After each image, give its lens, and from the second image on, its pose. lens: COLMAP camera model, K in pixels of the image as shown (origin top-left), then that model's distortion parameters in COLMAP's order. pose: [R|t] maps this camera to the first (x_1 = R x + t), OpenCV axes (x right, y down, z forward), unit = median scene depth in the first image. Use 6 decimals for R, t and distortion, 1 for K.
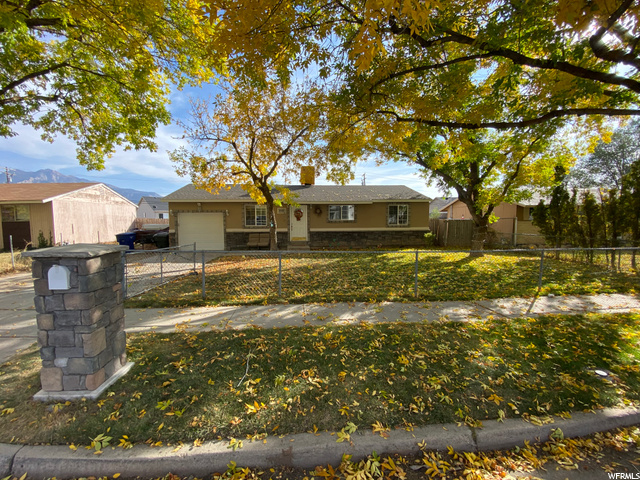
lens RADIAL K [[266.5, 0, 319.6], [0, 266.5, 243.0], [0, 0, 1]] dist [0.011351, -0.010376]
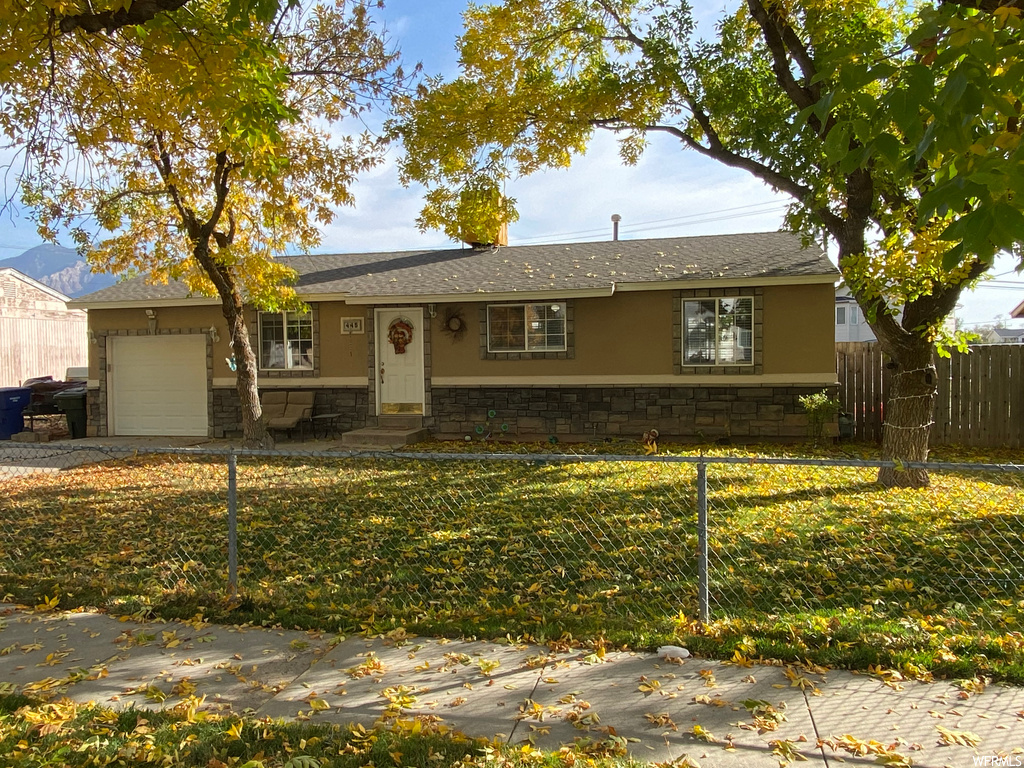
lens RADIAL K [[792.2, 0, 512.0], [0, 792.2, 383.1], [0, 0, 1]] dist [-0.015609, -0.000846]
pose [[0.949917, 0.003976, -0.312478, 0.373084], [-0.019979, 0.998646, -0.048028, -0.002545], [0.311864, 0.051865, 0.948710, 0.104636]]
